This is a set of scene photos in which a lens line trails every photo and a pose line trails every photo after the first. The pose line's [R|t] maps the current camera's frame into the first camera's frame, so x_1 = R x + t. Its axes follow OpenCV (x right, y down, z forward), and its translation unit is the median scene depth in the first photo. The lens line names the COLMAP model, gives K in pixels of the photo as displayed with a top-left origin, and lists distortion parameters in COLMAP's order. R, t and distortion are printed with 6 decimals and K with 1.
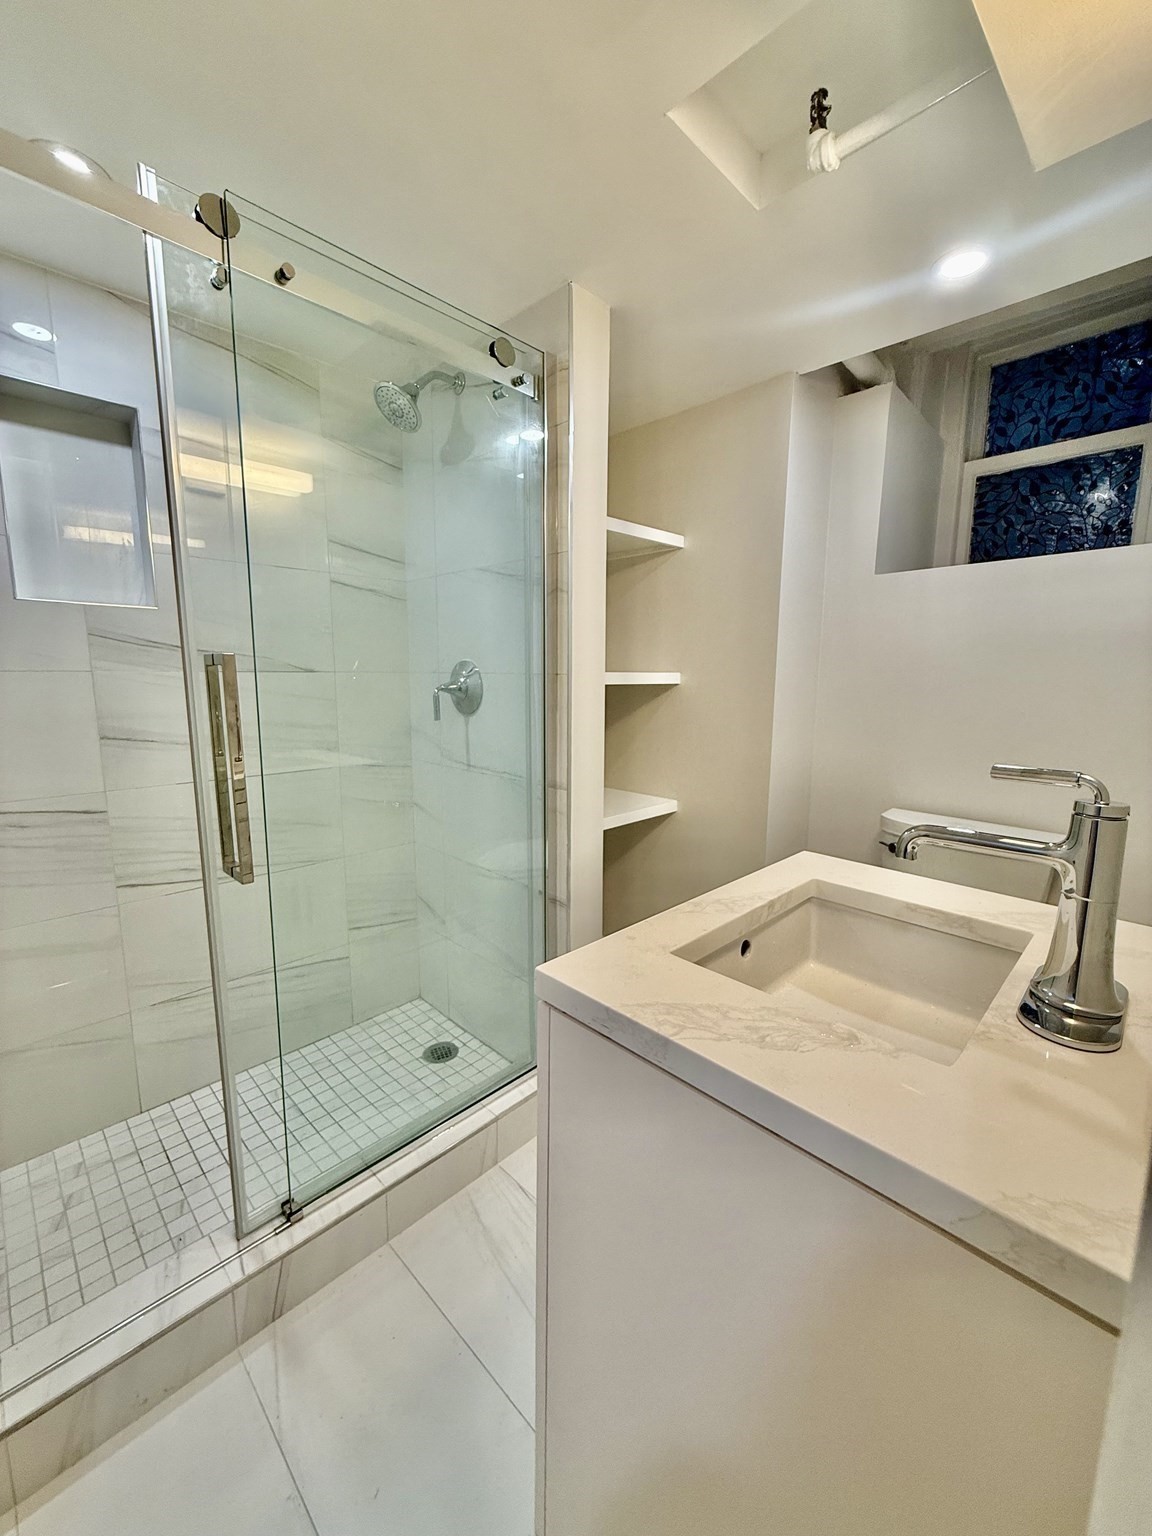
lens RADIAL K [[613.6, 0, 577.1], [0, 613.6, 764.9], [0, 0, 1]] dist [-0.001705, -0.000245]
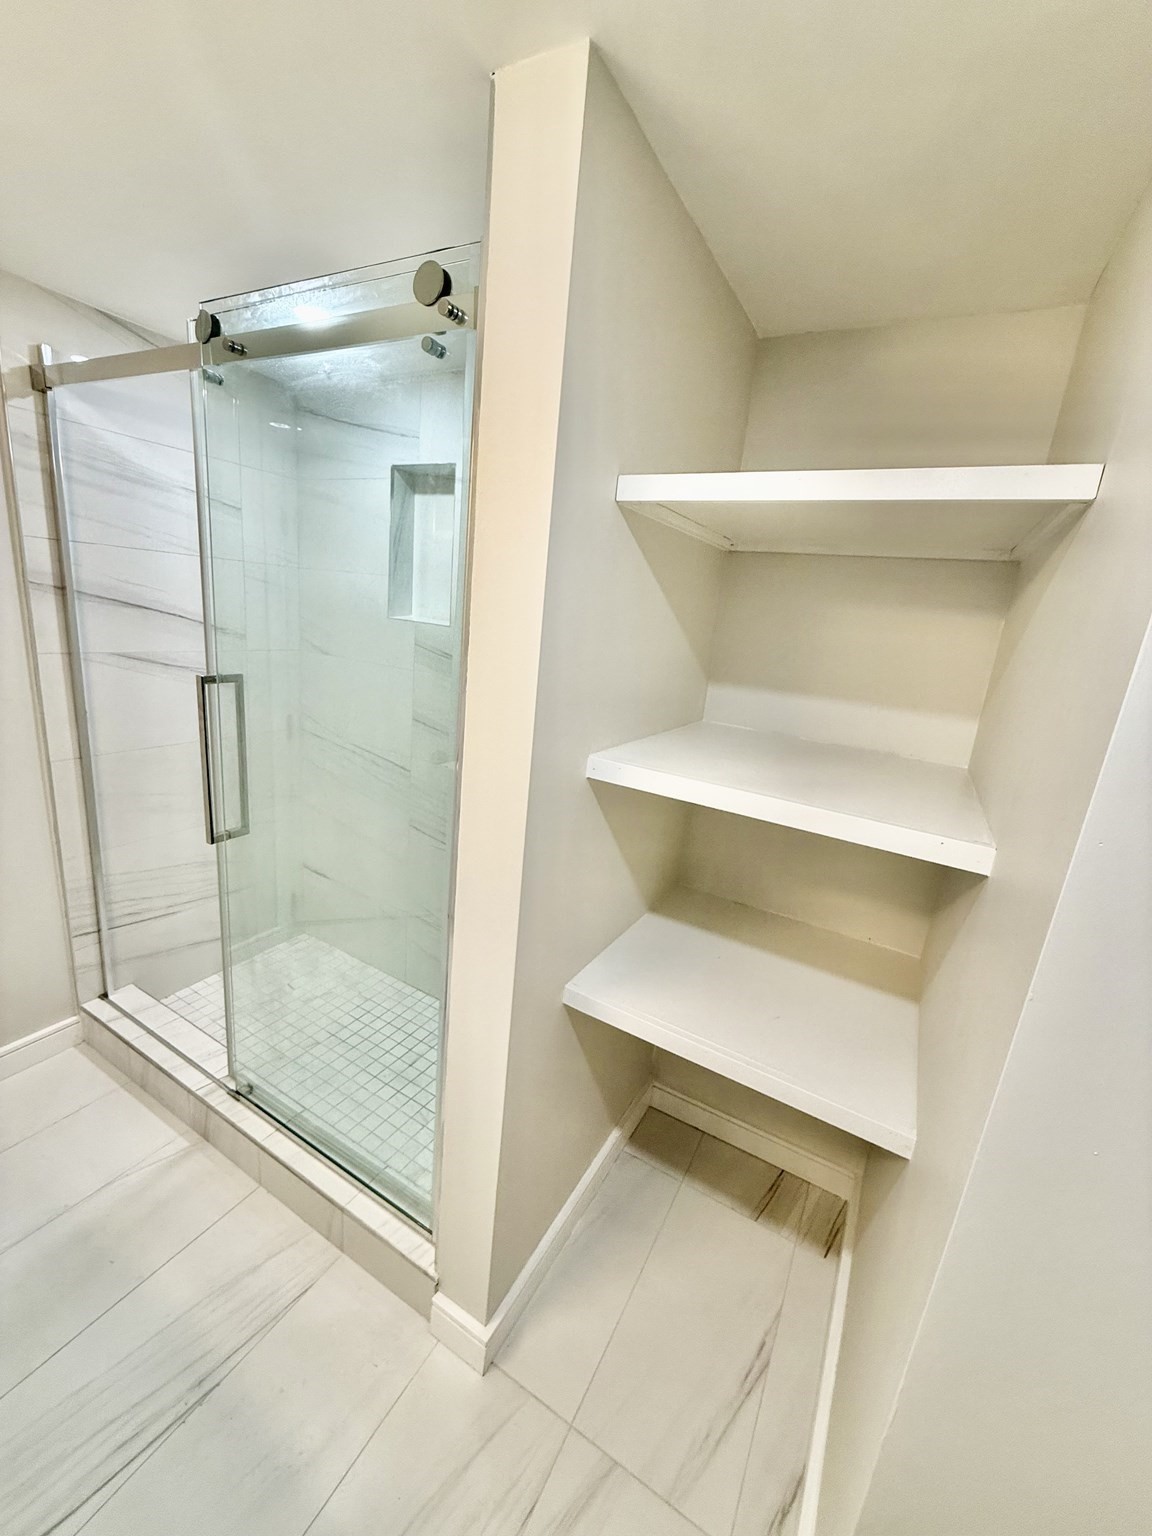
lens RADIAL K [[613.6, 0, 577.1], [0, 613.6, 764.9], [0, 0, 1]] dist [-0.001705, -0.000245]
pose [[0.272526, 0.257499, -0.927051, 0.612186], [-0.237790, 0.951658, 0.194431, -0.293710], [0.932301, 0.167456, 0.320582, 0.896504]]
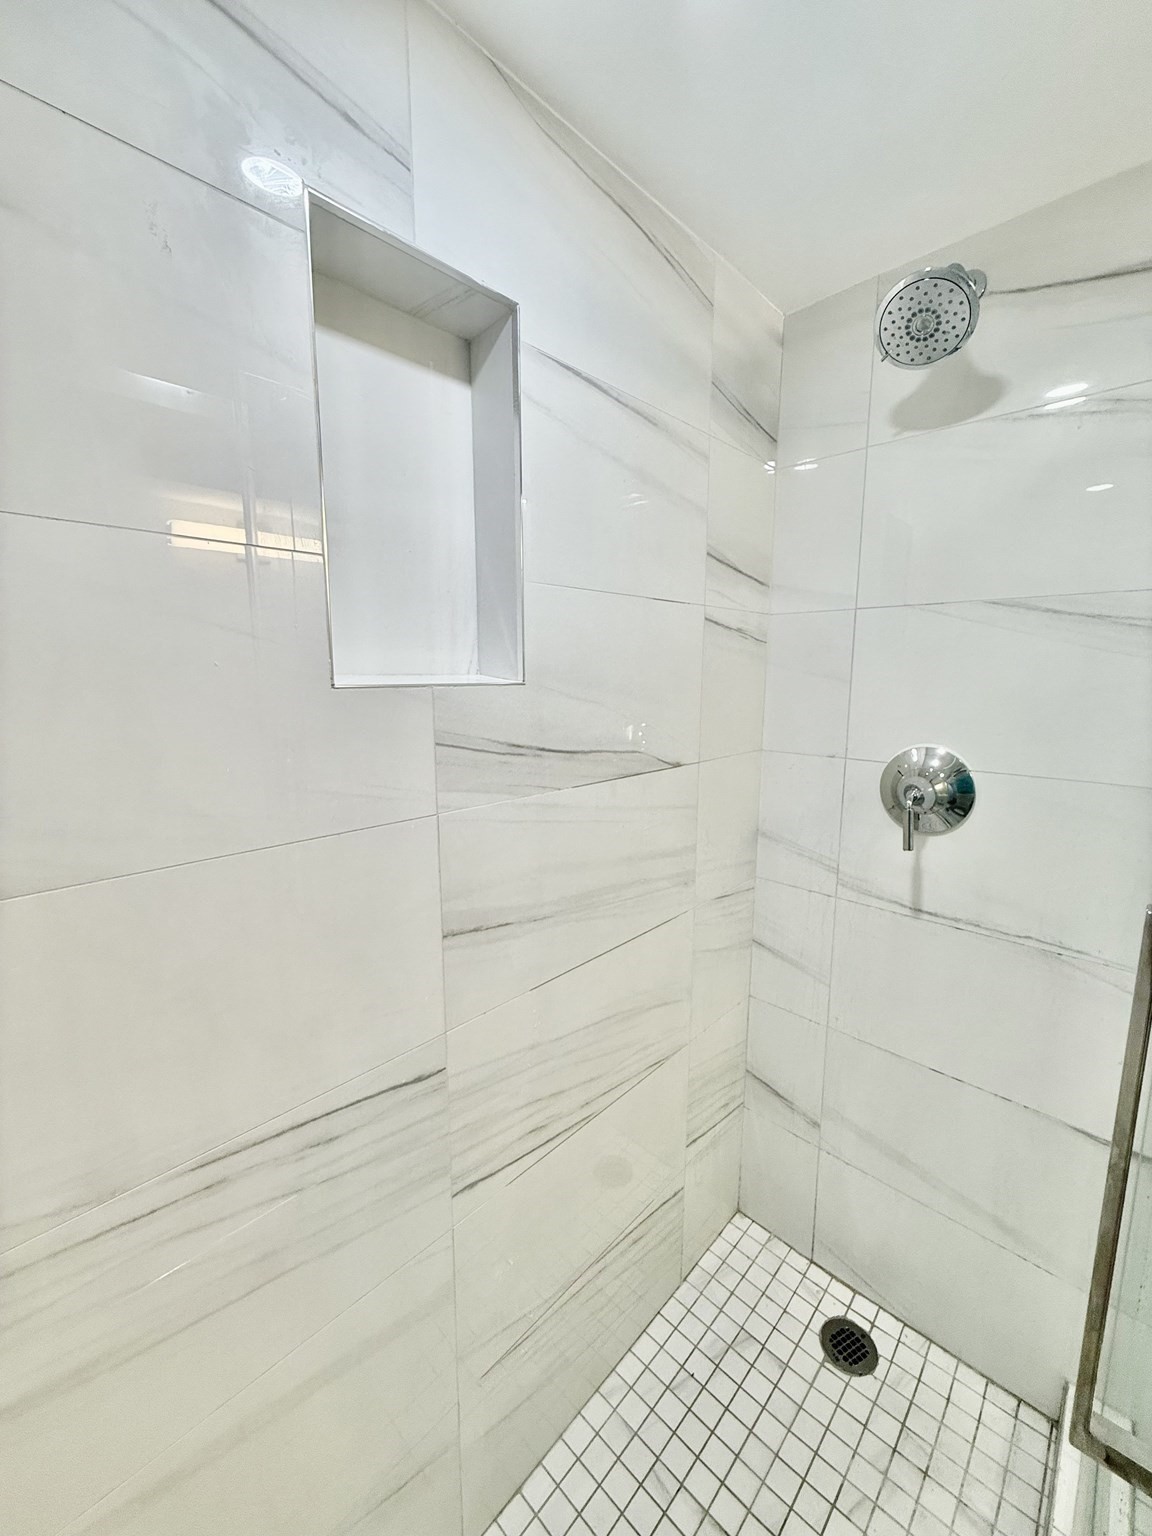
lens RADIAL K [[610.2, 0, 570.0], [0, 610.2, 765.1], [0, 0, 1]] dist [0.000324, 0.000083]
pose [[0.999743, -0.010462, 0.020133, -0.659954], [0.010374, 0.999936, 0.004500, -0.187390], [-0.020178, -0.004290, 0.999787, 0.461707]]
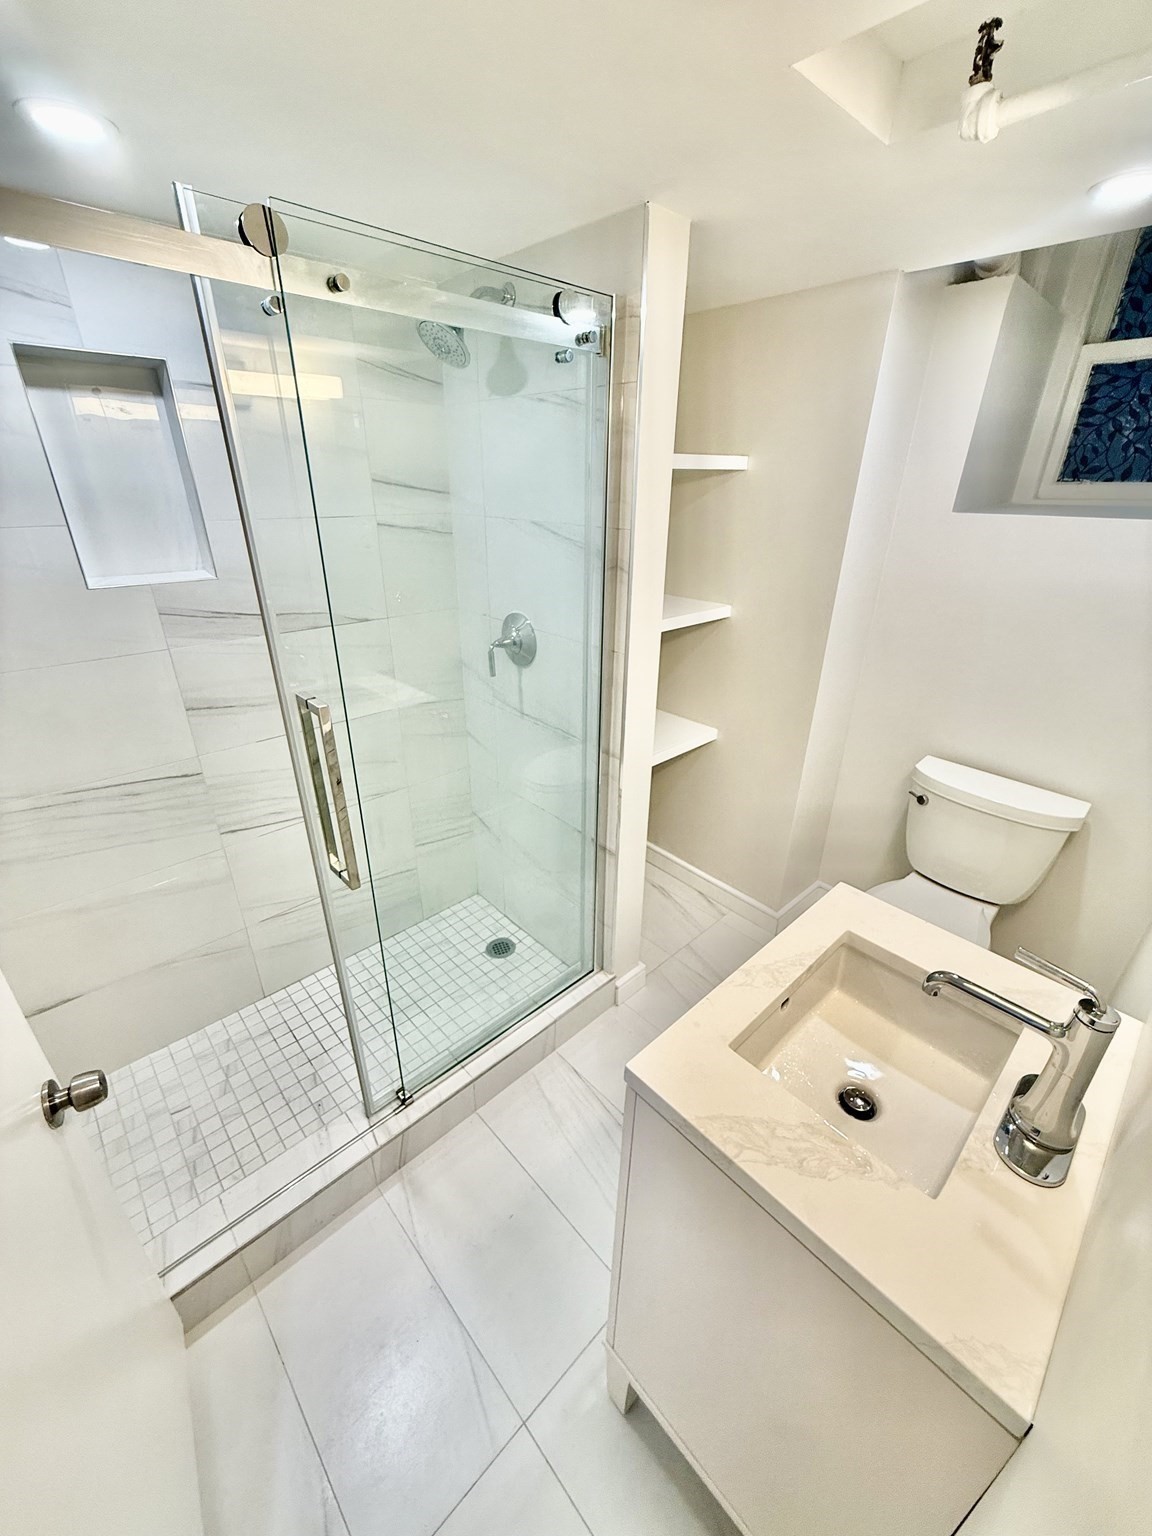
lens RADIAL K [[613.6, 0, 577.1], [0, 613.6, 764.9], [0, 0, 1]] dist [-0.001705, -0.000245]
pose [[0.999227, 0.021900, -0.032653, -0.056943], [-0.011669, 0.958273, 0.285615, -0.259167], [0.037546, -0.285013, 0.957788, -0.027556]]
